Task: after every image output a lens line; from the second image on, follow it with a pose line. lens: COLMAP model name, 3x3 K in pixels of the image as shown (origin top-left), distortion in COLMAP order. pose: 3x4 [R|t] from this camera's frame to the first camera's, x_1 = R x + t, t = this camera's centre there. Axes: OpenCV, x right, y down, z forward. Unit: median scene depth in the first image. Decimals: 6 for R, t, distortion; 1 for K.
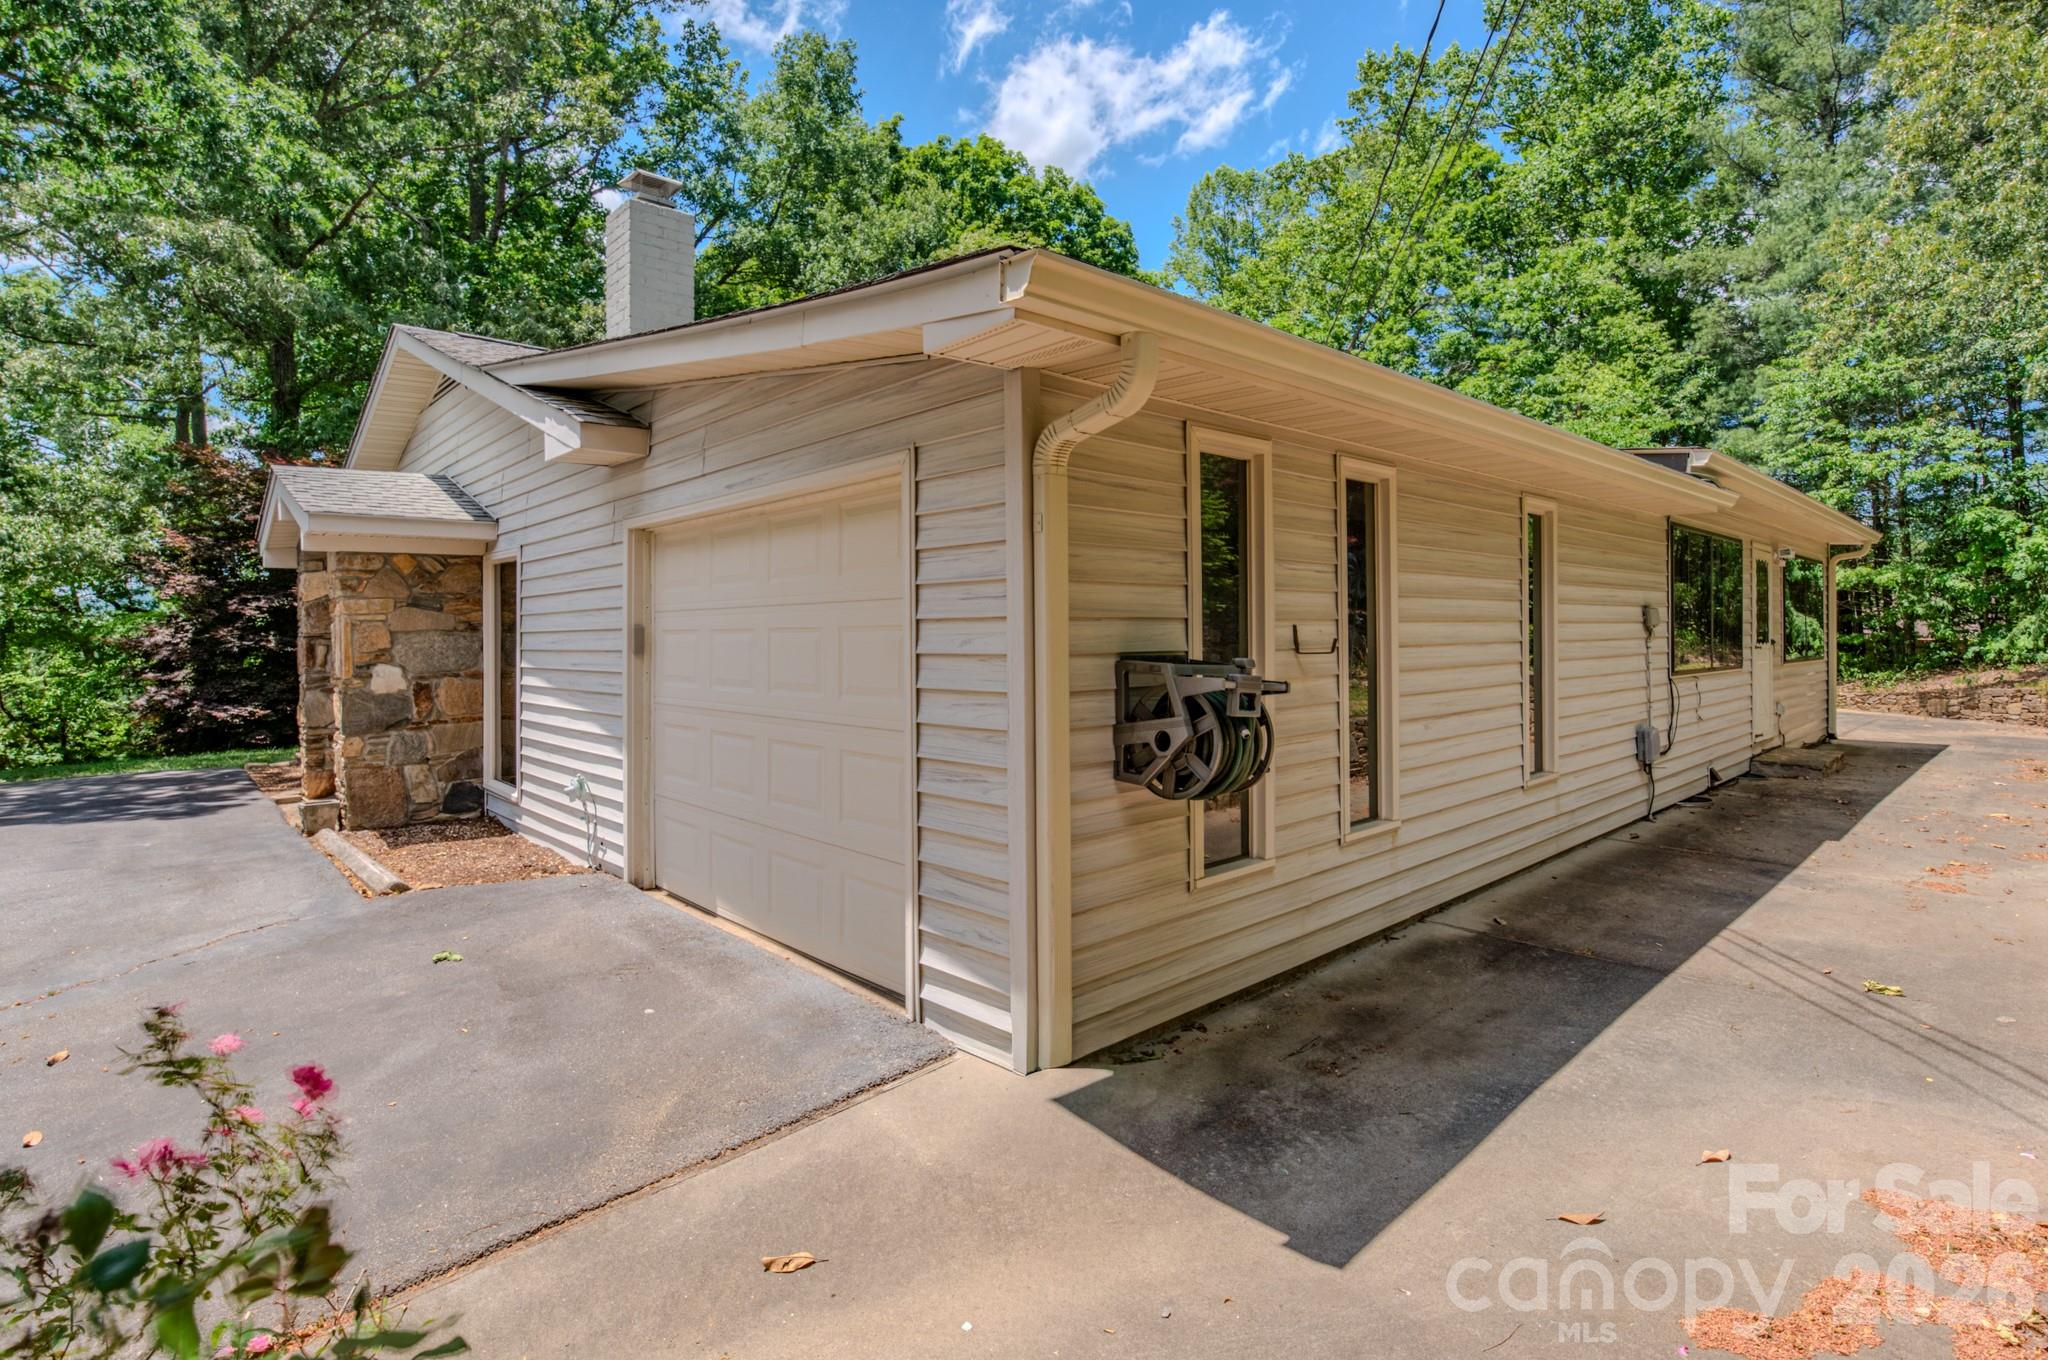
lens RADIAL K [[988.0, 0, 1051.9], [0, 988.0, 626.6], [0, 0, 1]] dist [-0.012325, 0.000929]
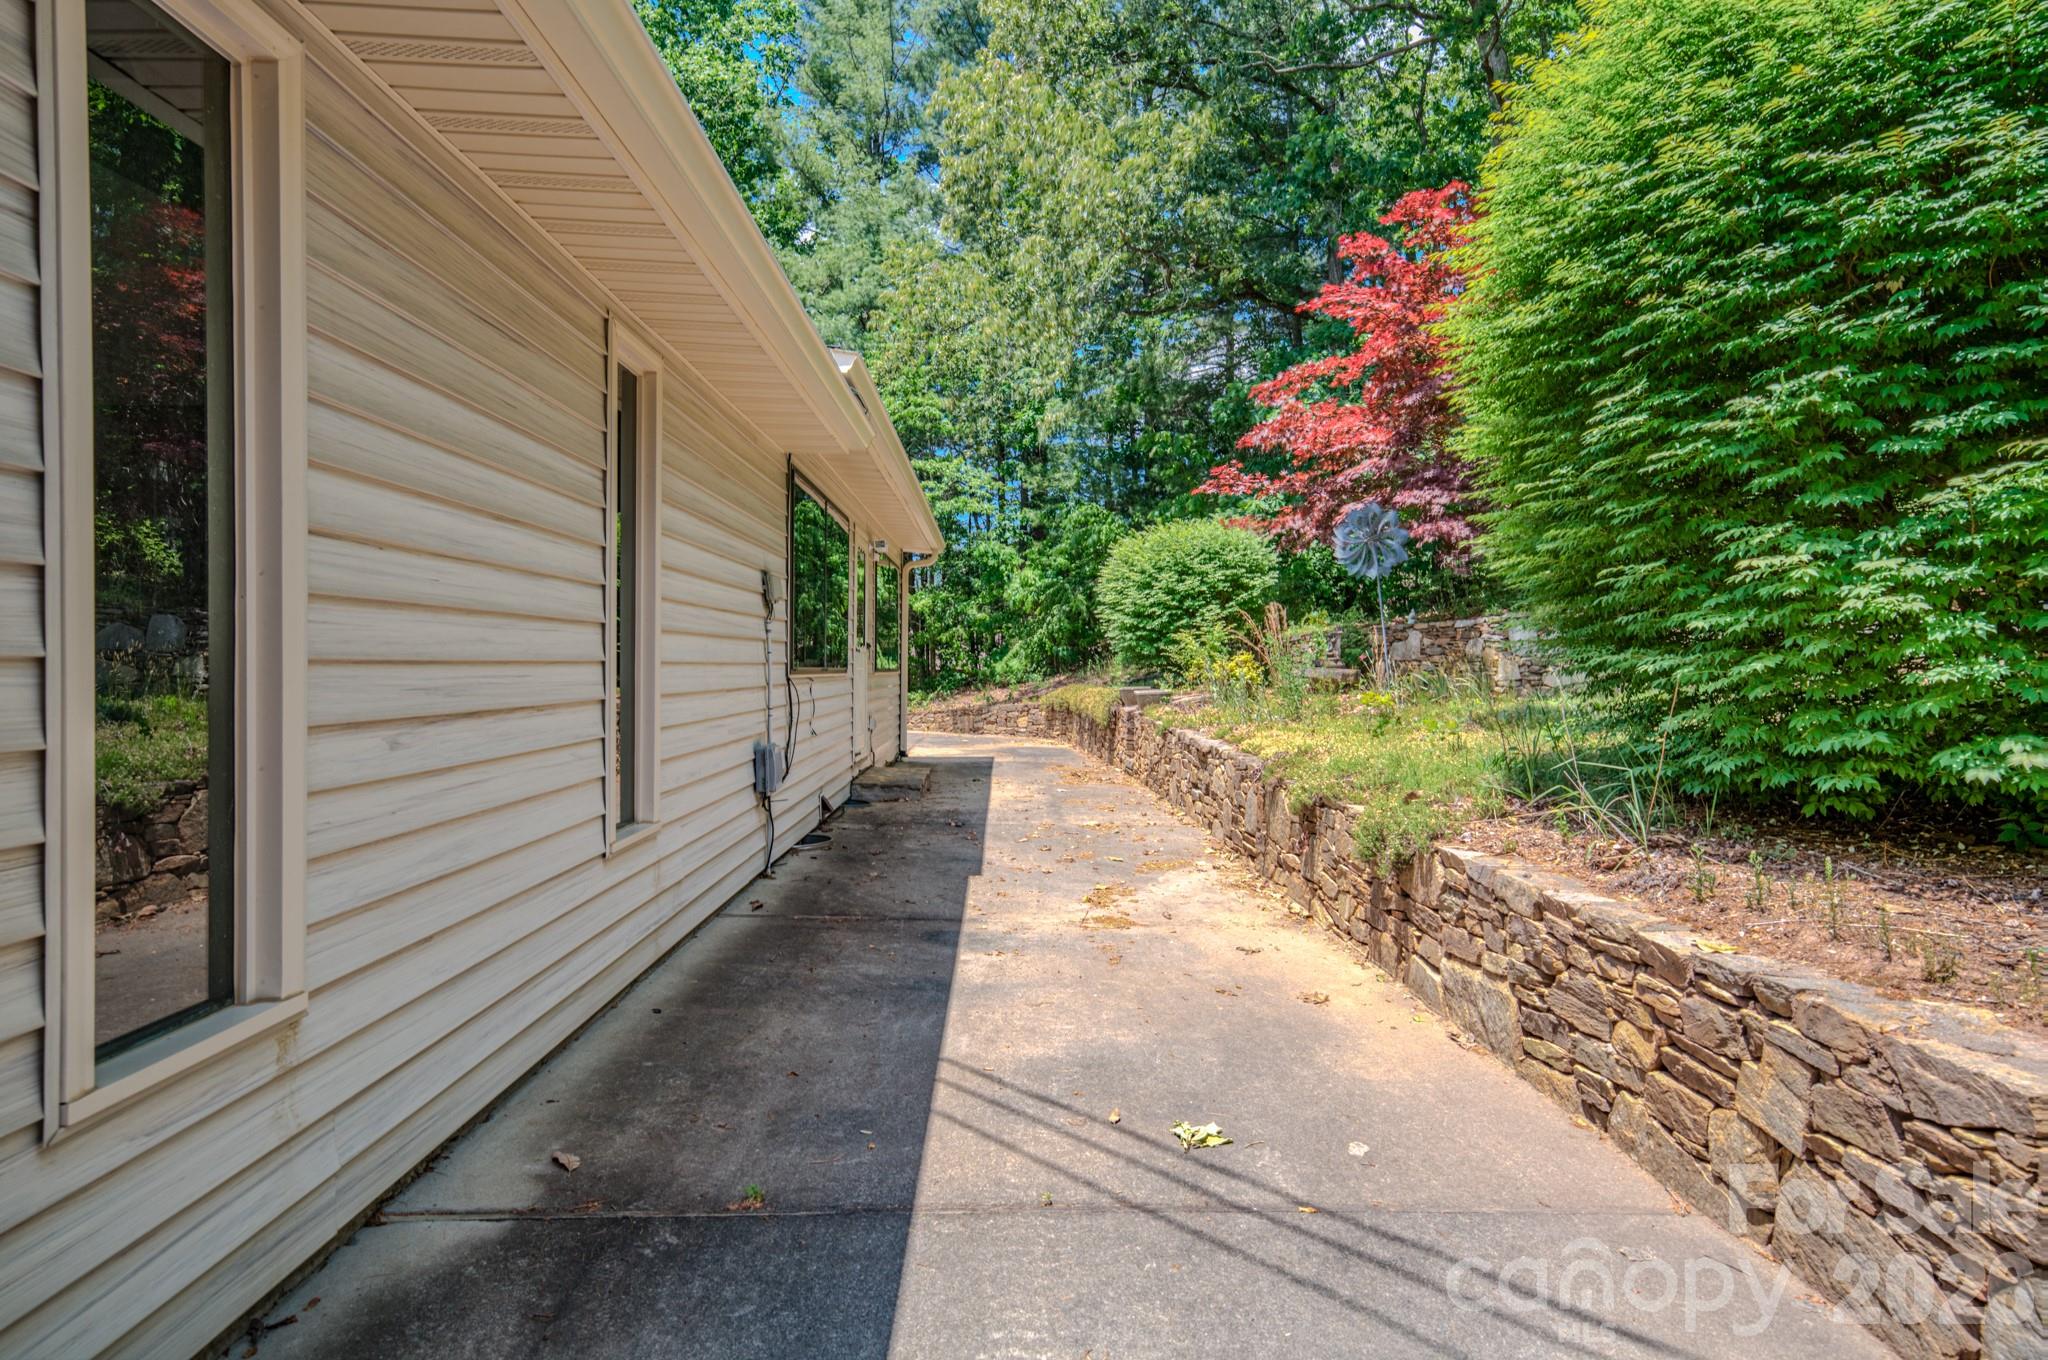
lens RADIAL K [[1123.3, 0, 1028.1], [0, 1123.3, 673.3], [0, 0, 1]] dist [-0.000250, 0.000471]
pose [[0.675089, 0.003371, 0.737729, 0.139573], [-0.013058, 0.999887, 0.007381, 0.043147], [-0.737621, -0.014616, 0.675057, 0.320262]]
